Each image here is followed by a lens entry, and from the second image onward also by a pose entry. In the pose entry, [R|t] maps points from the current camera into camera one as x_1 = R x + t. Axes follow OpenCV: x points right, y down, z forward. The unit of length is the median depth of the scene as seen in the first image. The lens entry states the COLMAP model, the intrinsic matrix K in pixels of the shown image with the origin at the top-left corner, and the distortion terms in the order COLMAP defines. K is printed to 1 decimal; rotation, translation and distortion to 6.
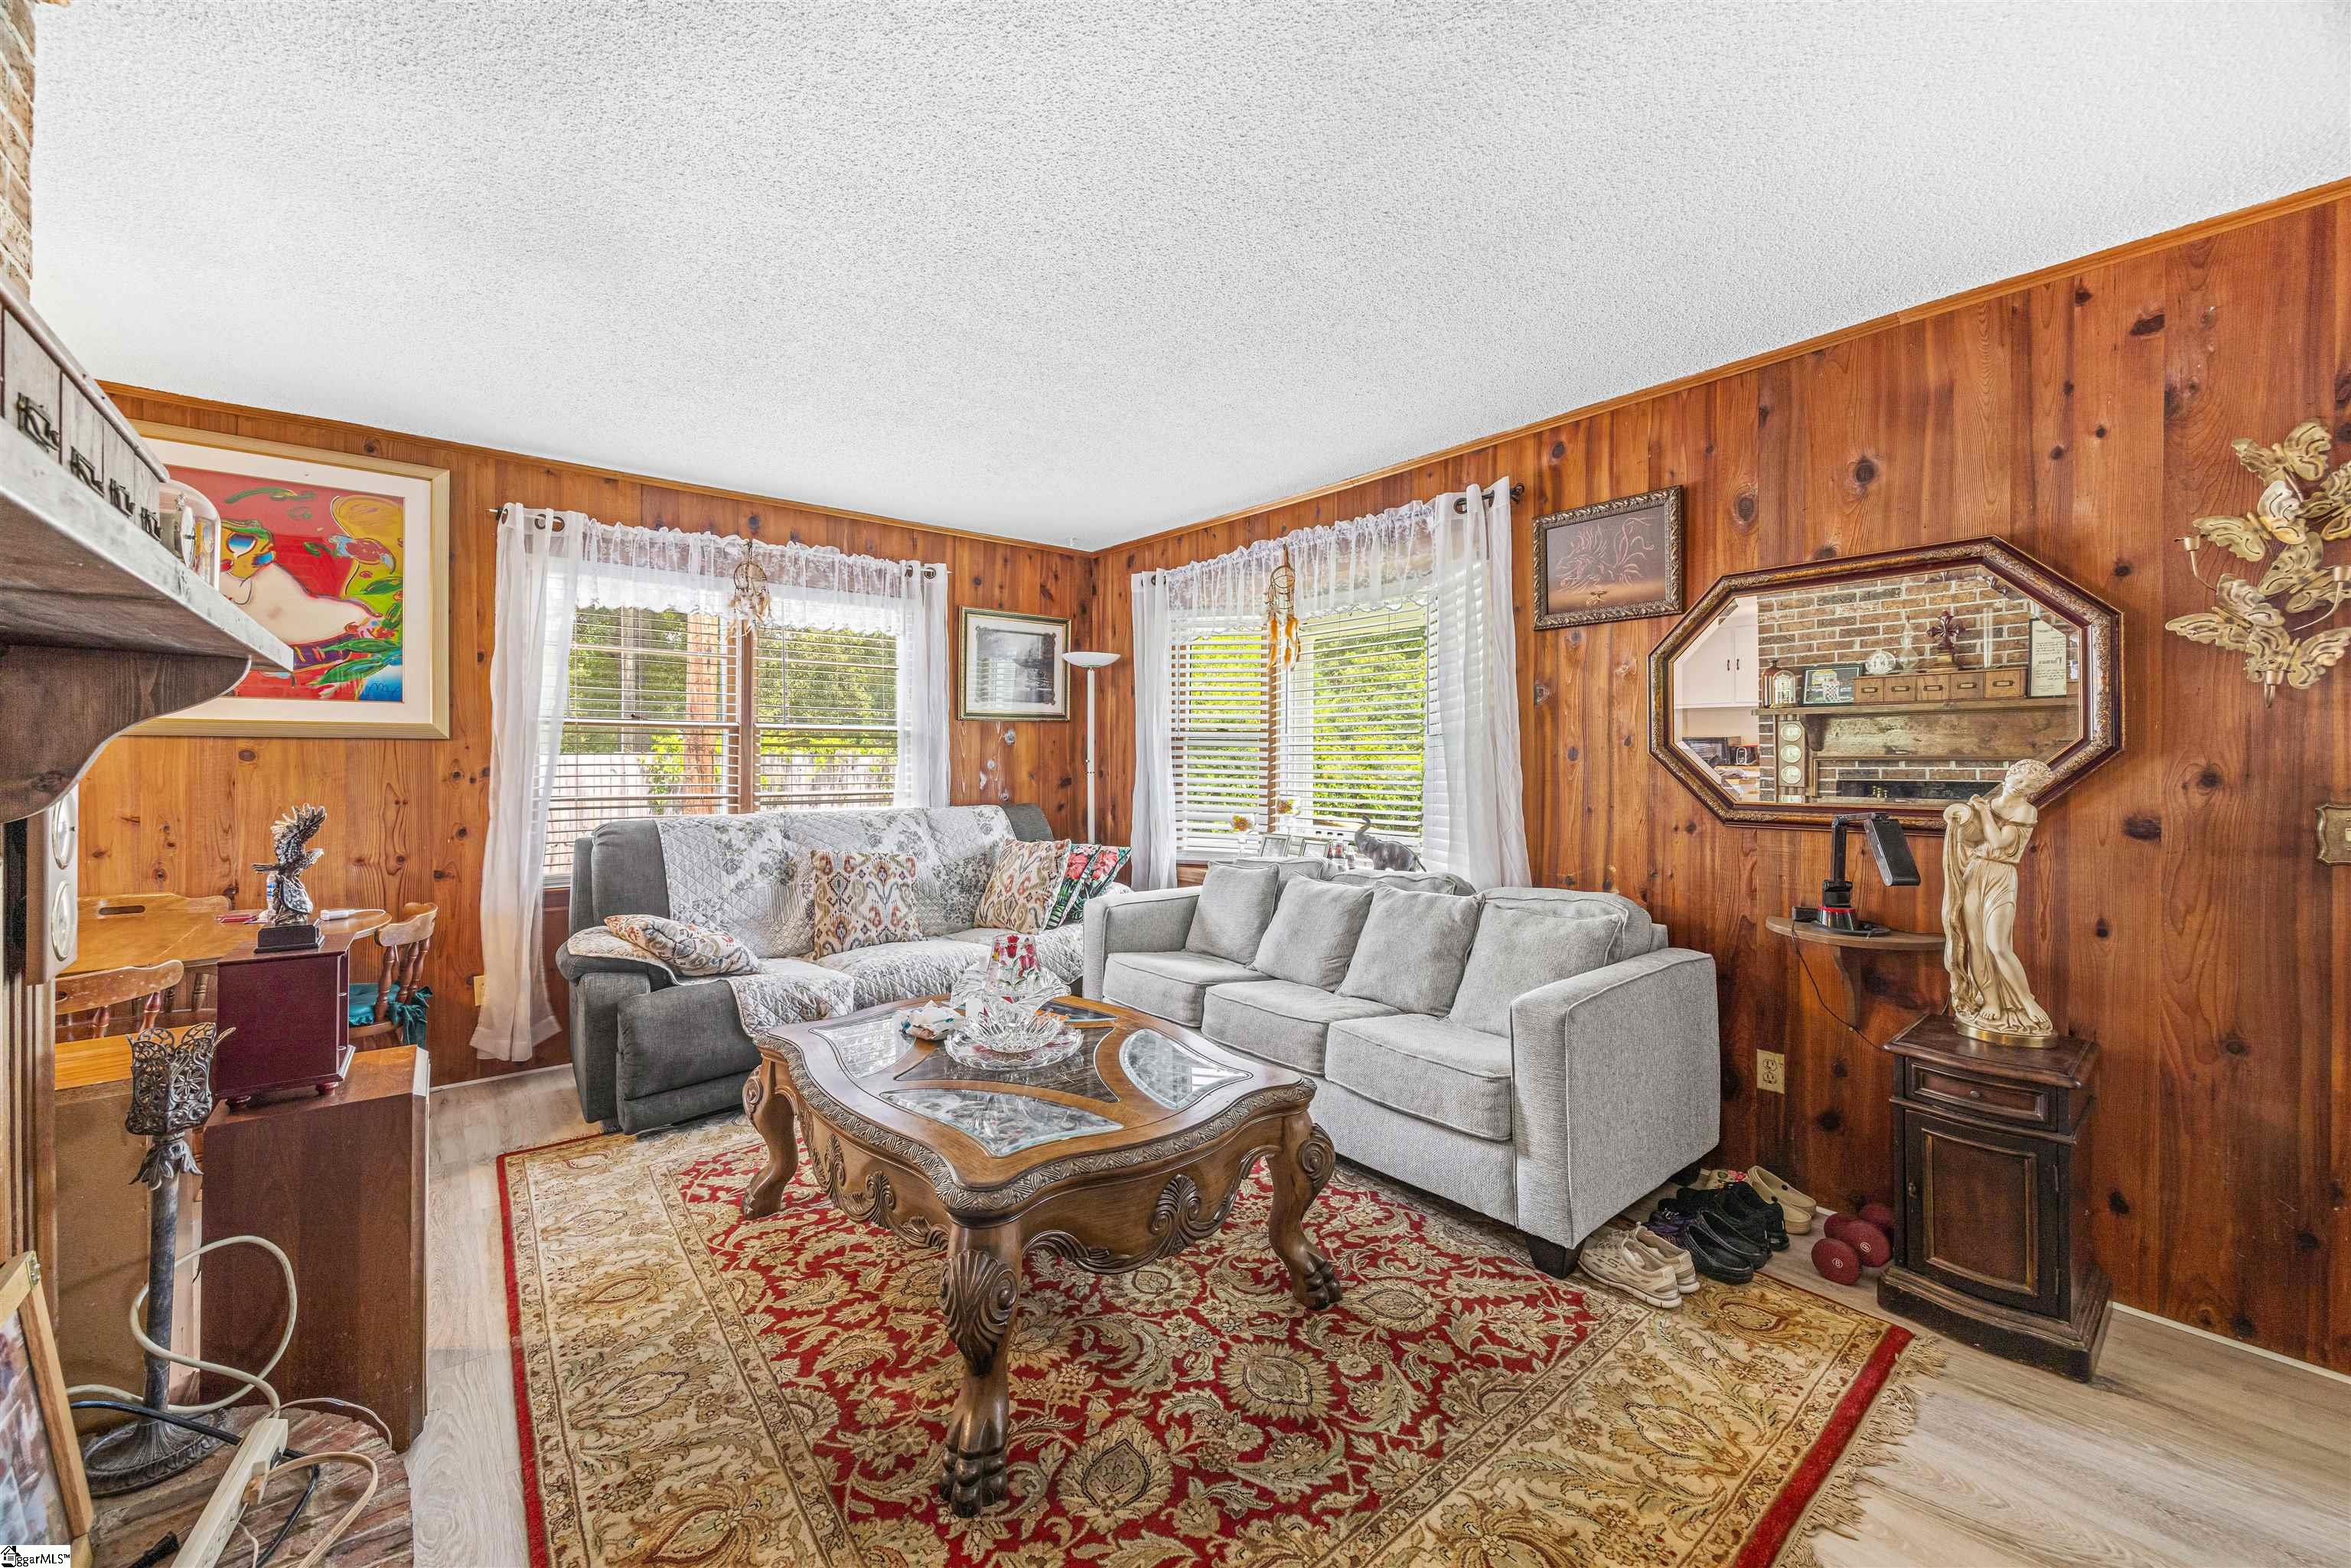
lens RADIAL K [[902.1, 0, 1146.6], [0, 902.1, 760.2], [0, 0, 1]] dist [-0.004159, -0.000539]
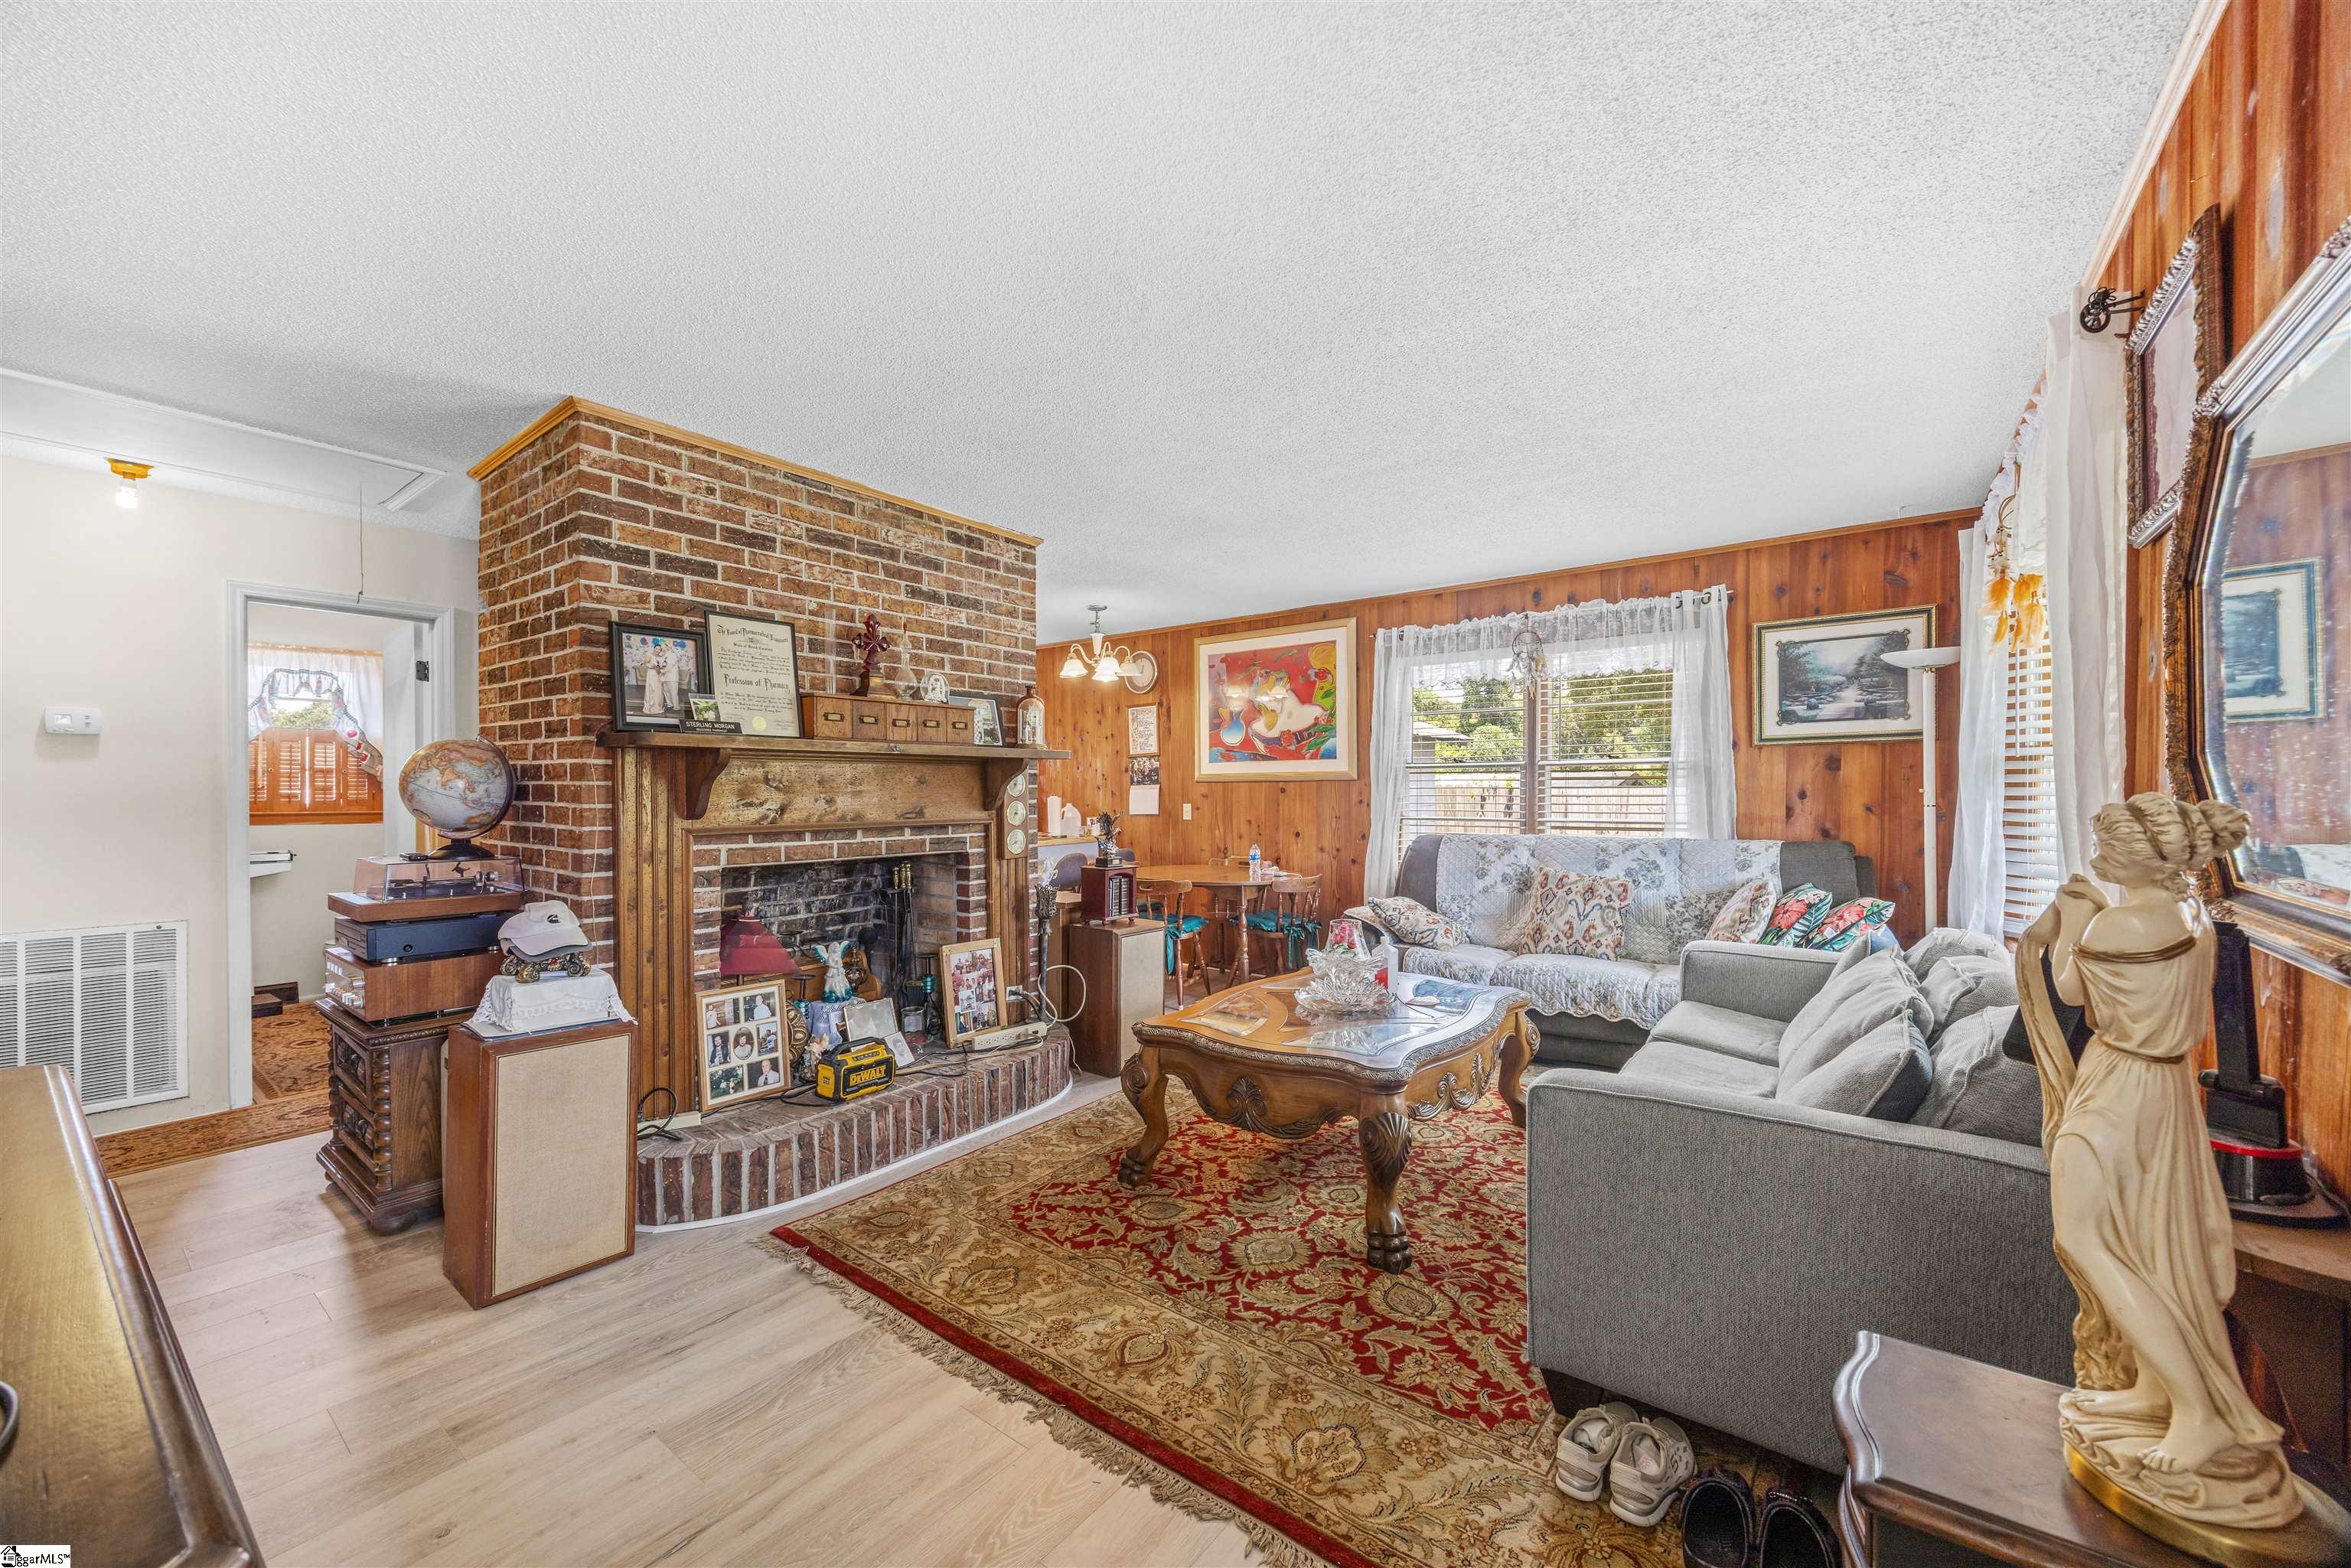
lens RADIAL K [[902.1, 0, 1183.5], [0, 902.1, 793.3], [0, 0, 1]] dist [-0.004159, -0.000539]
pose [[0.231135, -0.002382, -0.972919, 0.794187], [0.004956, 0.999987, -0.001271, 0.001942], [0.972909, -0.004528, 0.231144, 0.314538]]
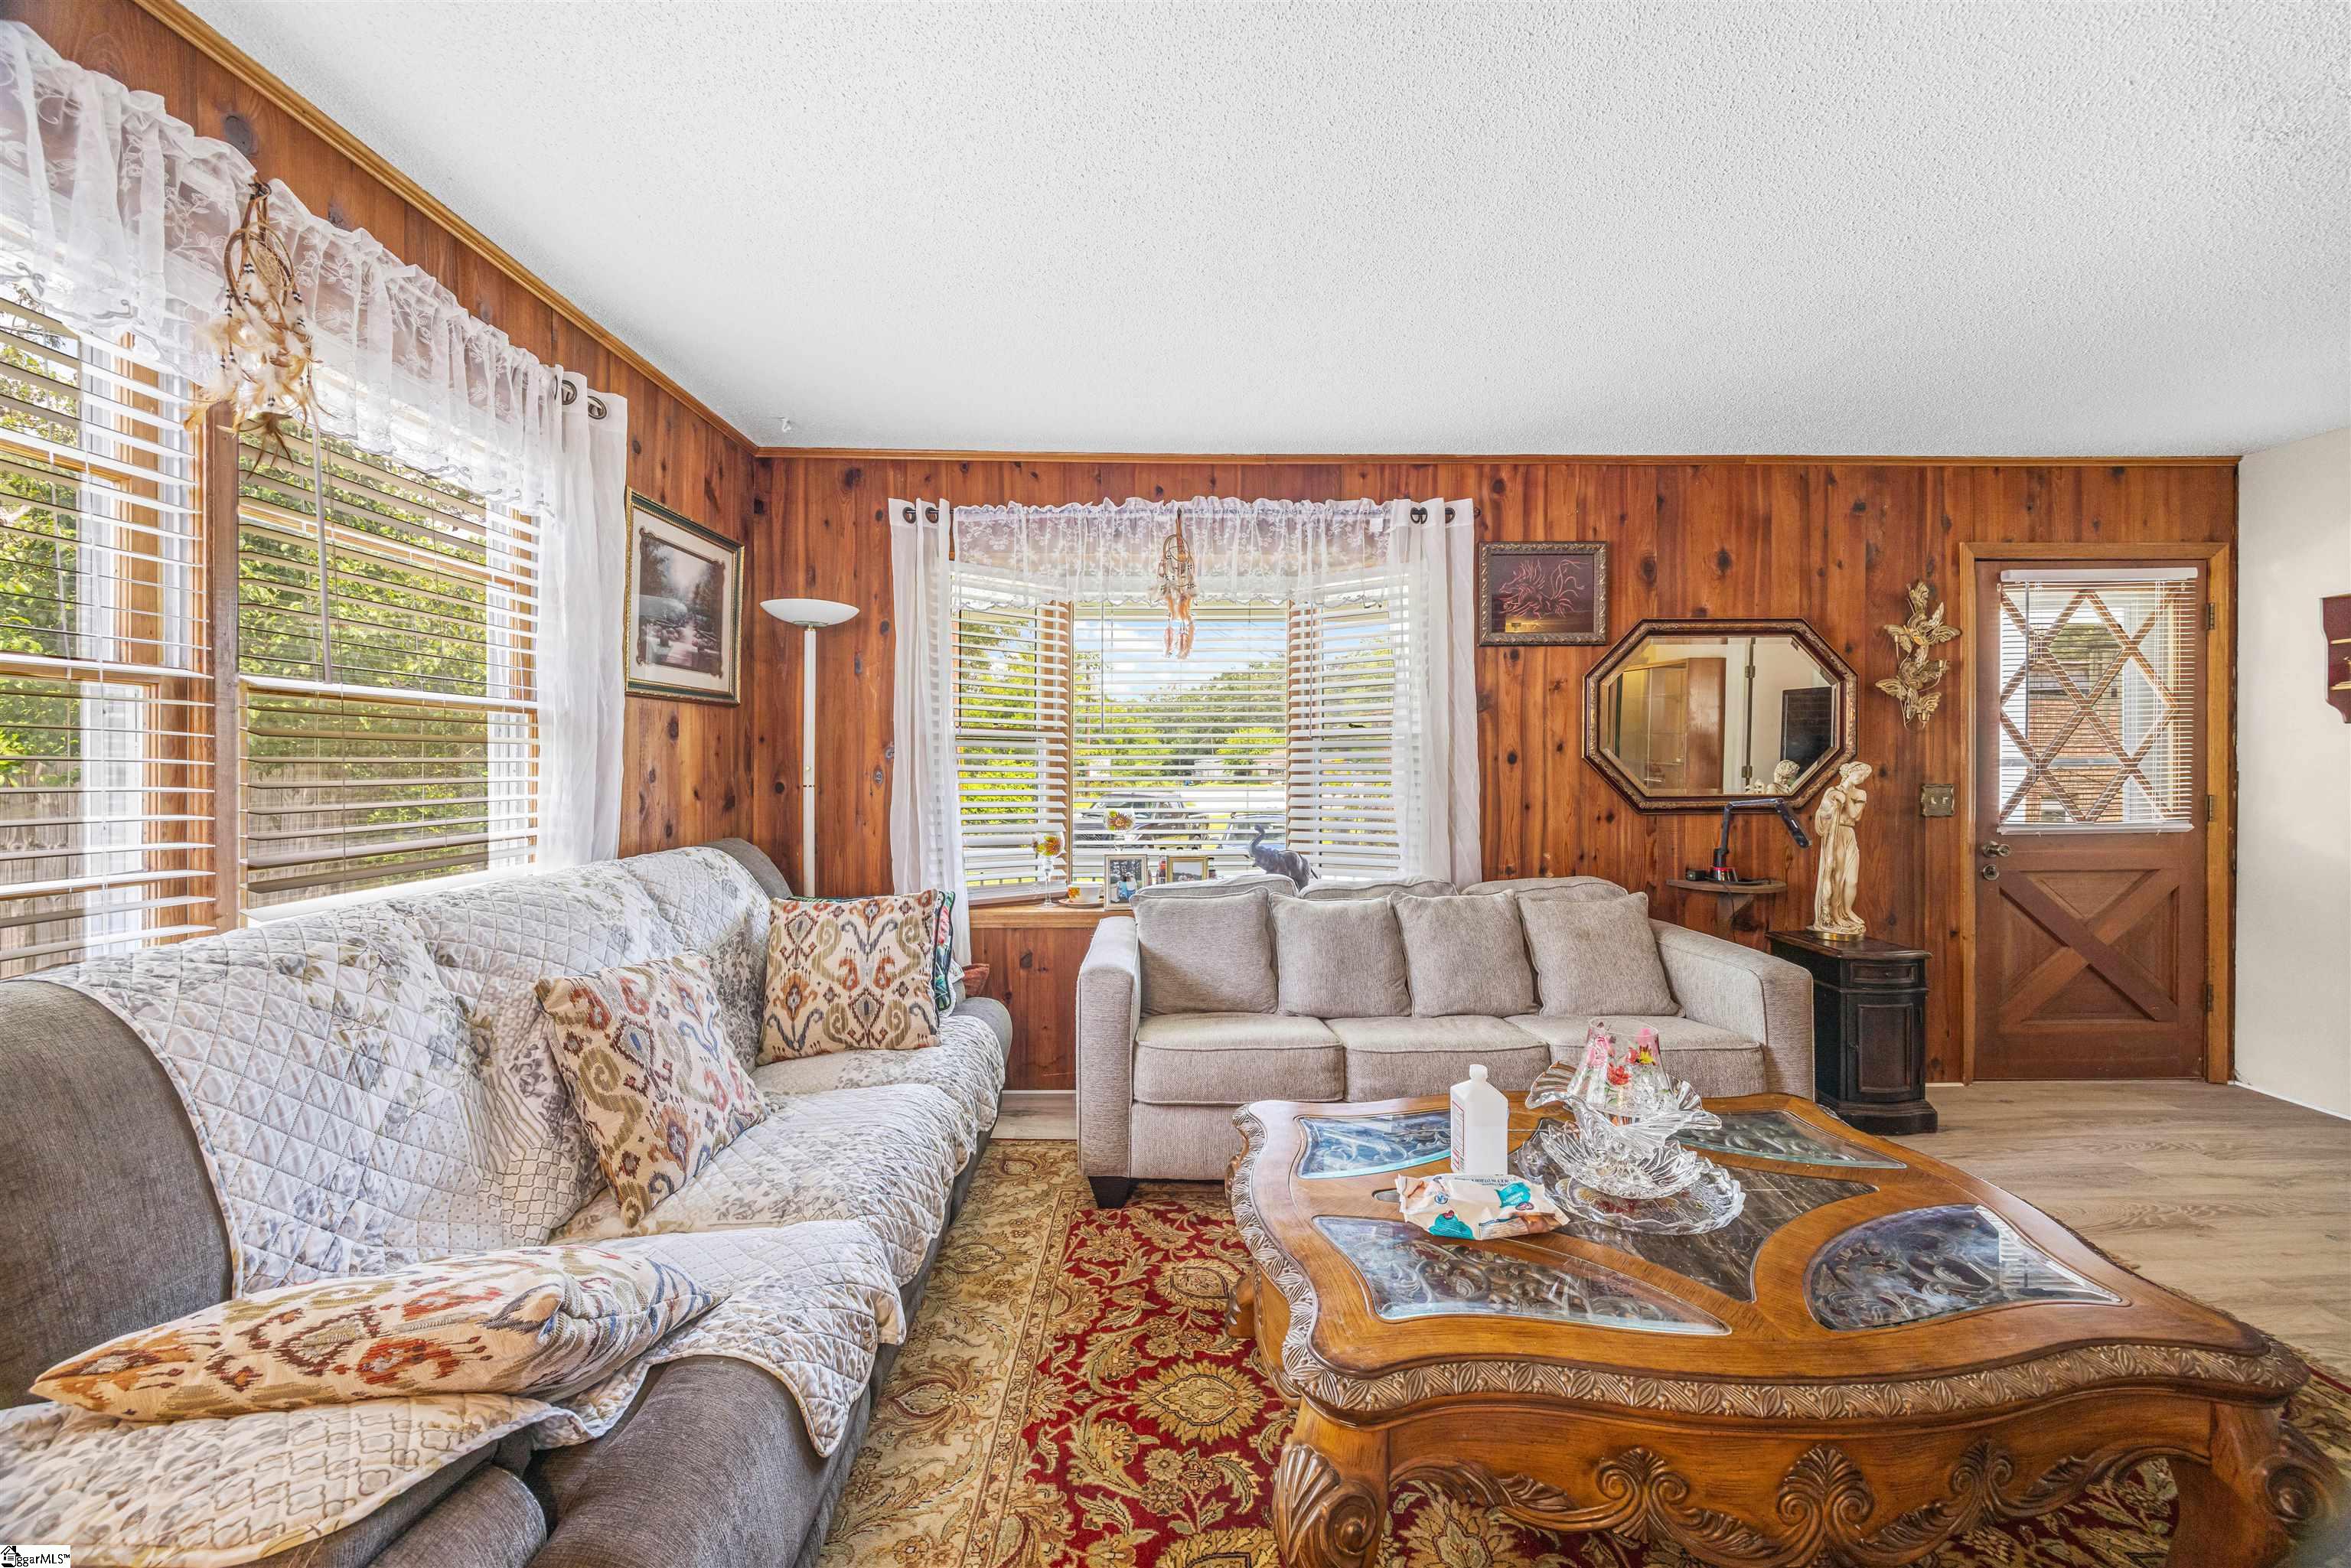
lens RADIAL K [[902.1, 0, 1189.1], [0, 902.1, 767.2], [0, 0, 1]] dist [-0.004159, -0.000539]
pose [[0.608596, -0.007213, 0.793448, -0.613018], [0.006313, 0.999971, 0.004249, -0.002755], [-0.793455, 0.002423, 0.608624, 0.577049]]
